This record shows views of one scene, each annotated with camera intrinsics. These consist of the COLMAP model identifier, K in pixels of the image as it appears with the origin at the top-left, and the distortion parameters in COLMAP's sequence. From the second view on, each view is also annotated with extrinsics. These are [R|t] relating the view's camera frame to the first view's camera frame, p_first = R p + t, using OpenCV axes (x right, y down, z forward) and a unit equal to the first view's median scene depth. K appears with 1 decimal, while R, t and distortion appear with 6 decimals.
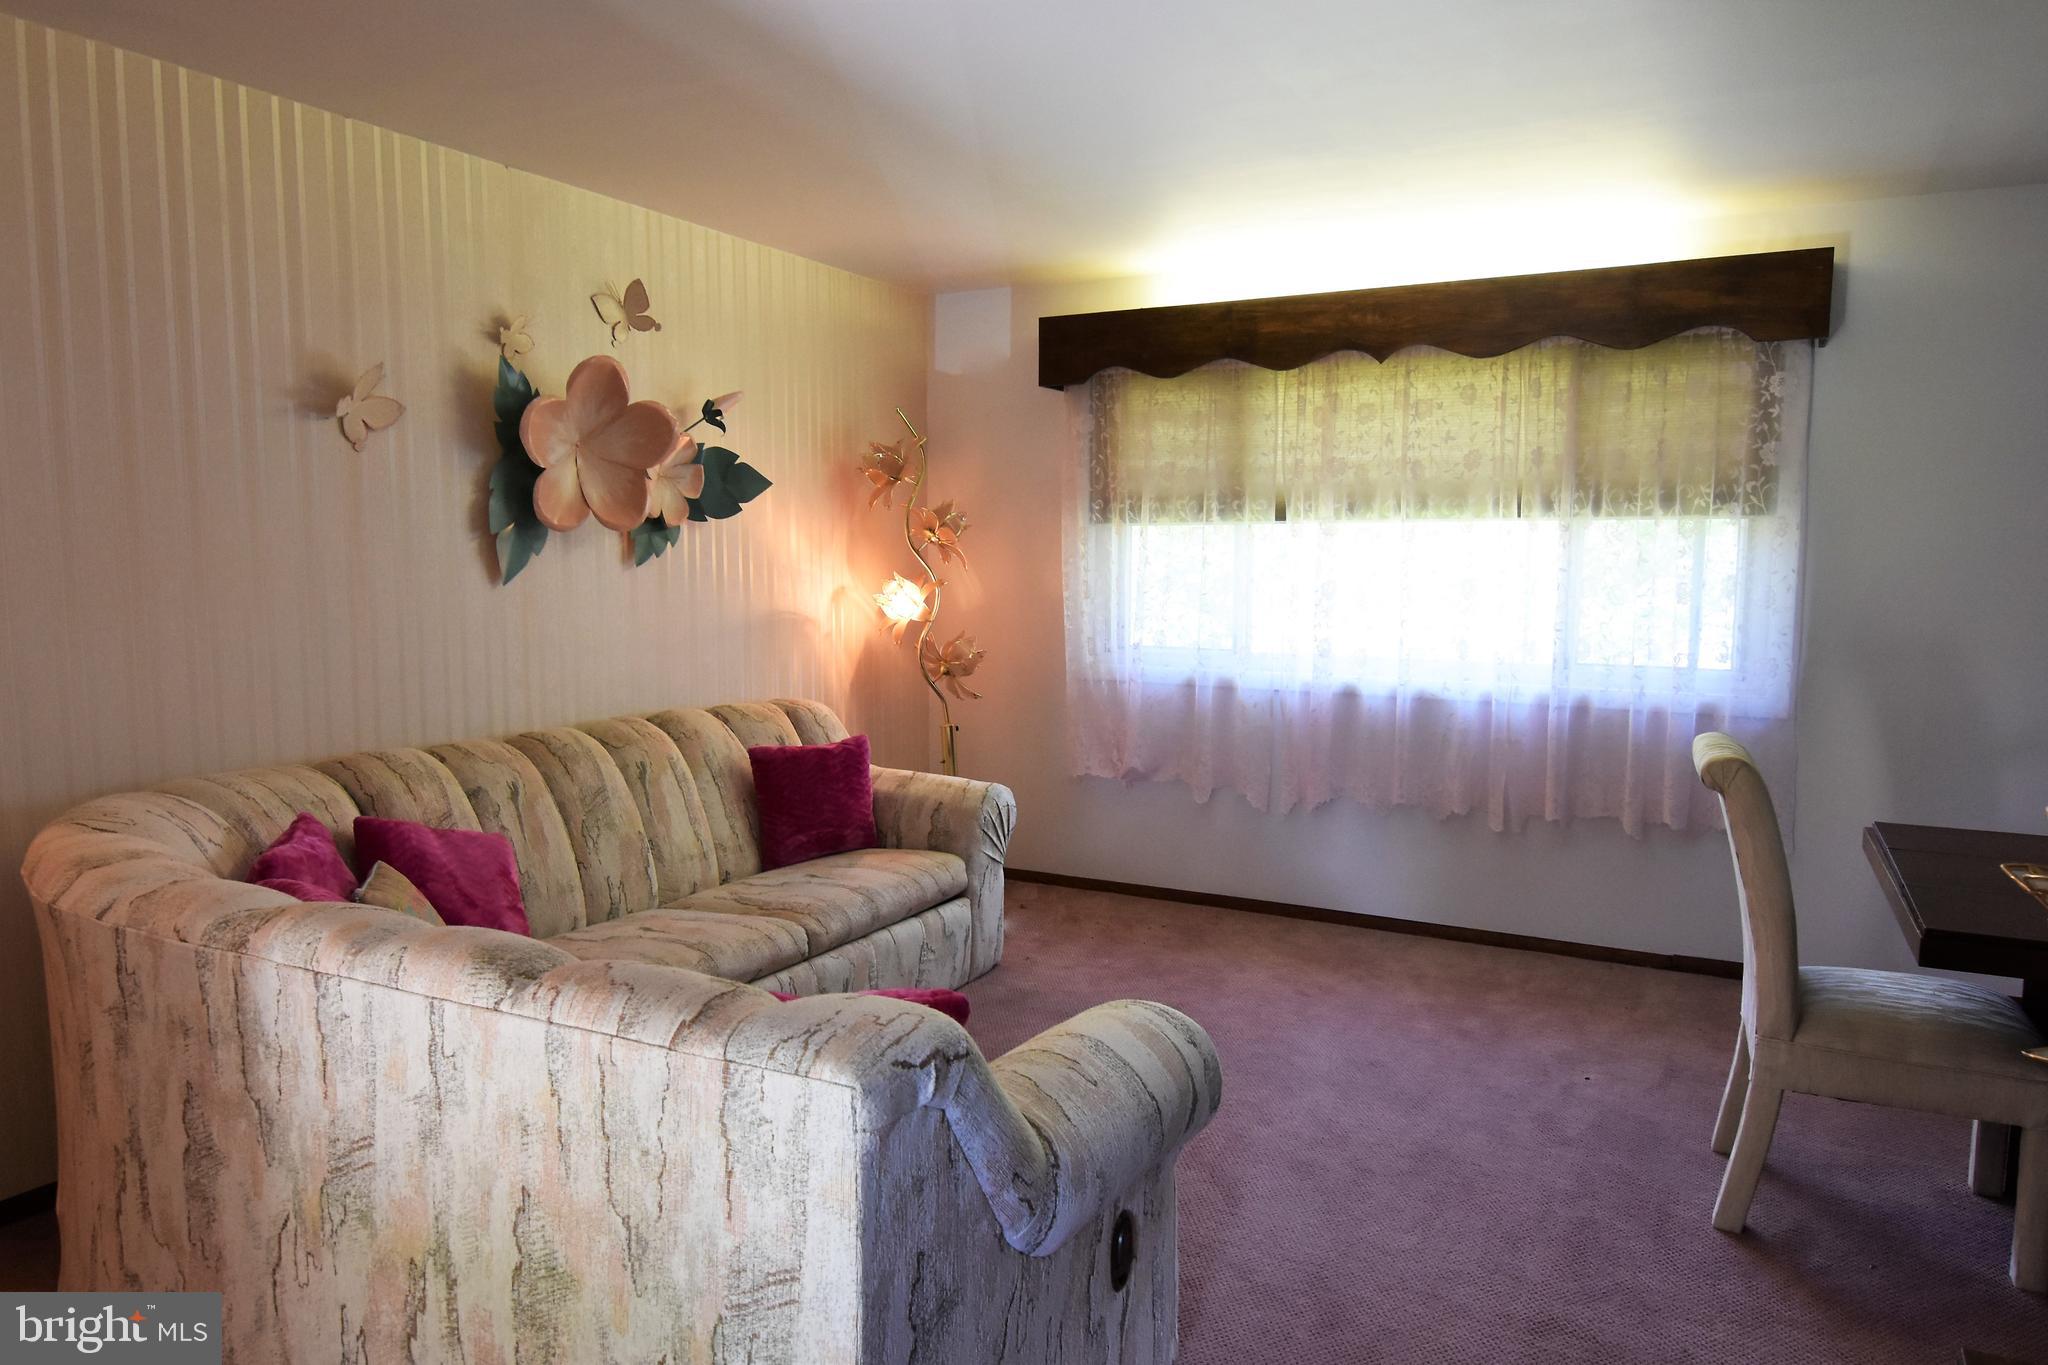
lens RADIAL K [[1341.7, 0, 1024.0], [0, 1341.7, 682.5], [0, 0, 1]] dist [0.001991, -0.001949]
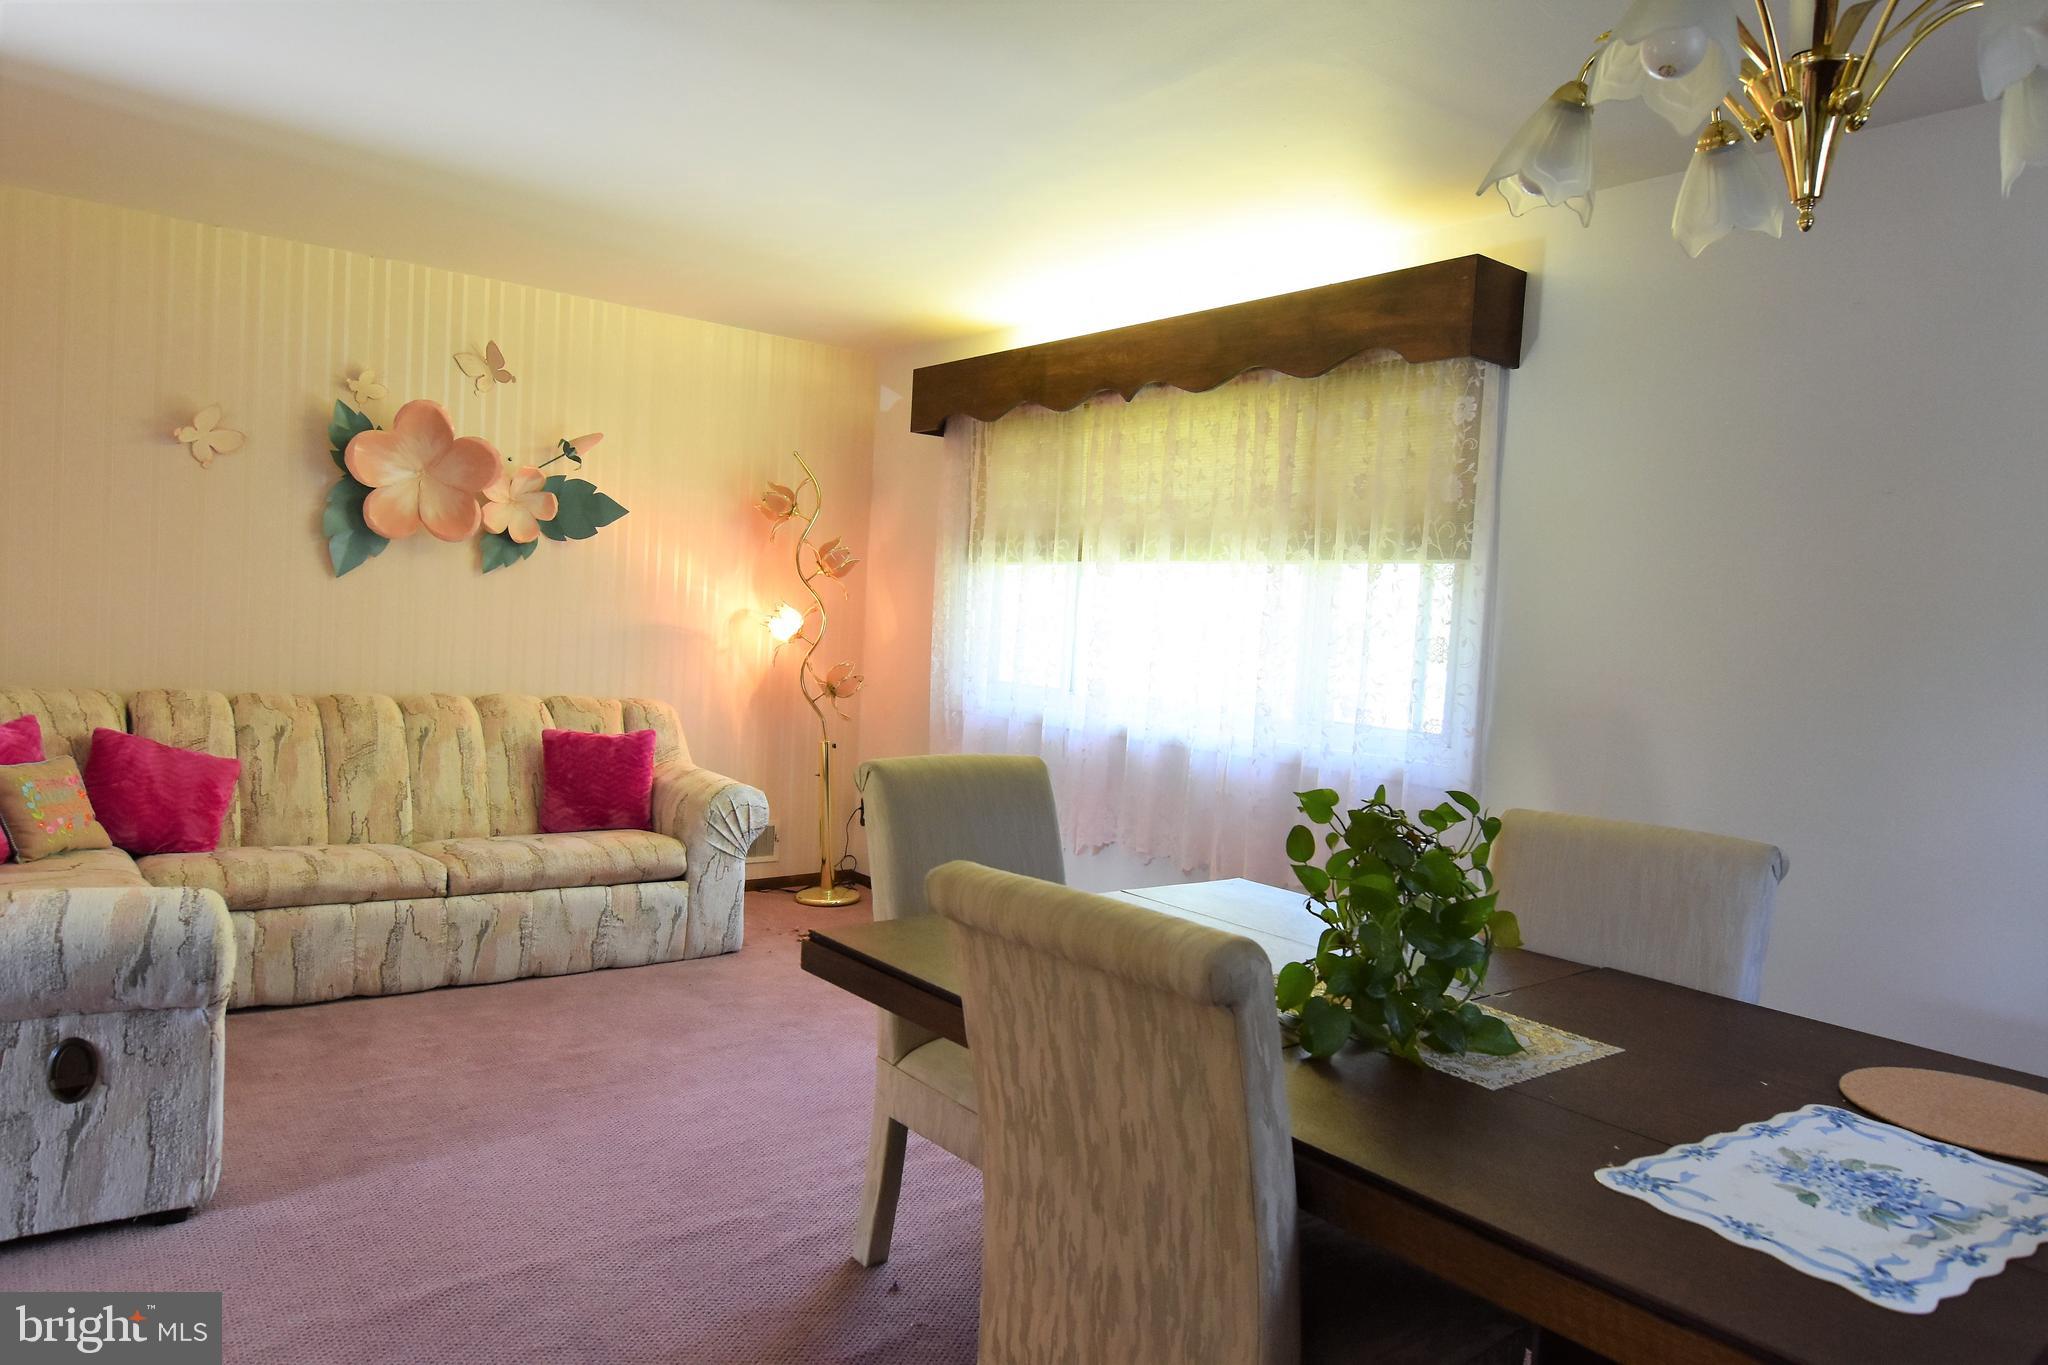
lens RADIAL K [[1320.0, 0, 1037.1], [0, 1320.0, 680.2], [0, 0, 1]] dist [0.001231, -0.022087]
pose [[0.917014, 0.066050, -0.393349, 0.645202], [-0.091024, 0.994824, -0.045156, 0.018527], [0.388331, 0.077213, 0.918280, 0.101641]]
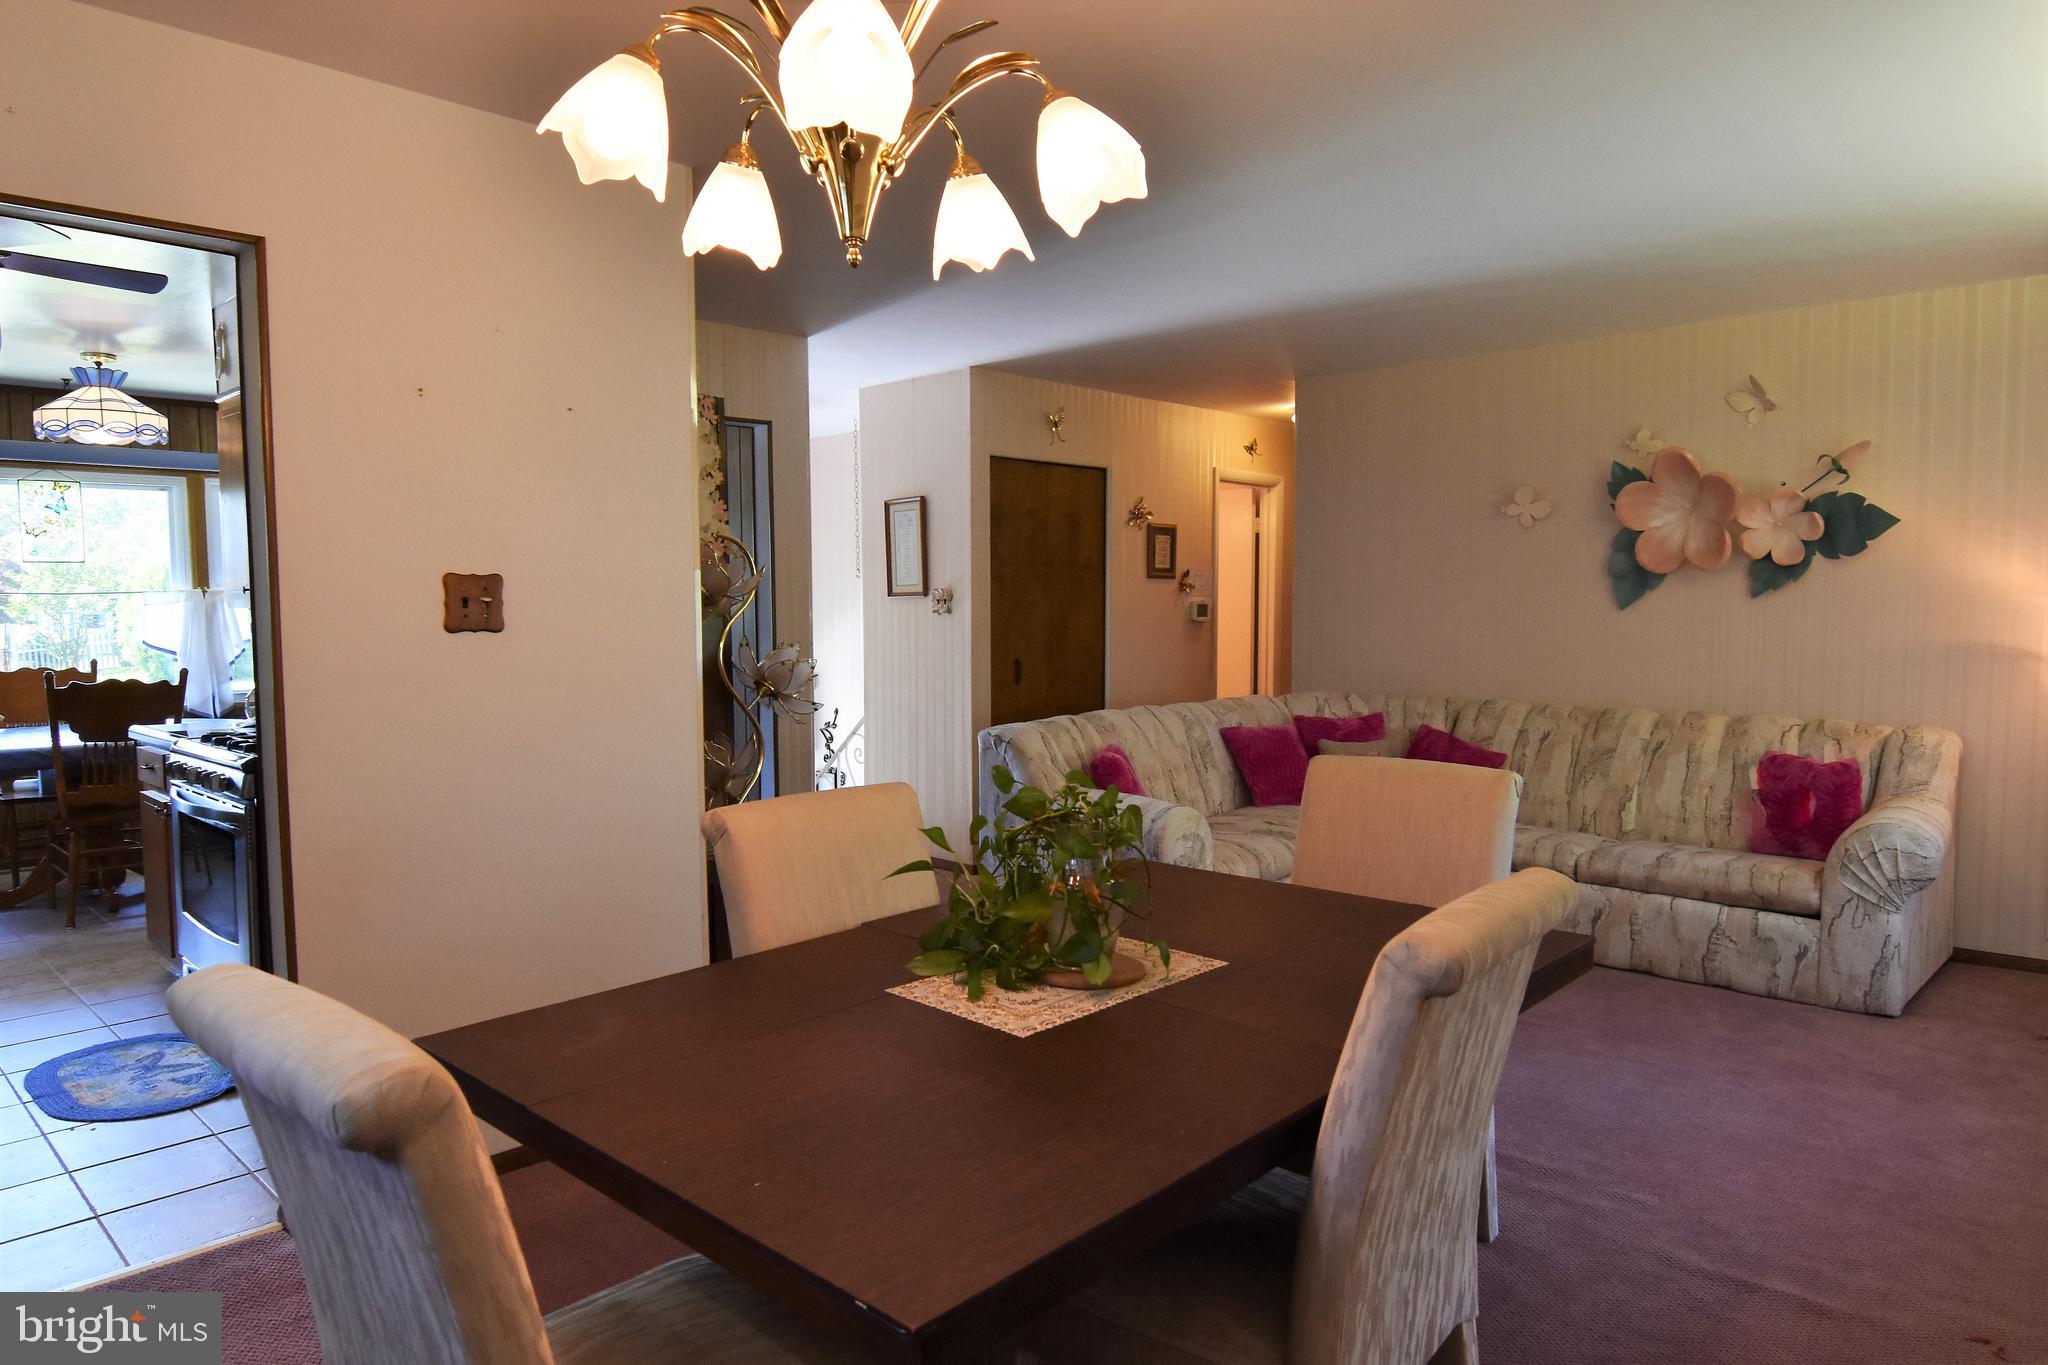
lens RADIAL K [[1267.9, 0, 1021.2], [0, 1267.9, 688.9], [0, 0, 1]] dist [-0.001255, -0.002588]
pose [[-0.274543, 0.064263, -0.959425, 1.045834], [-0.087263, 0.991982, 0.091414, -0.050162], [0.957607, 0.108820, -0.266734, 0.662872]]
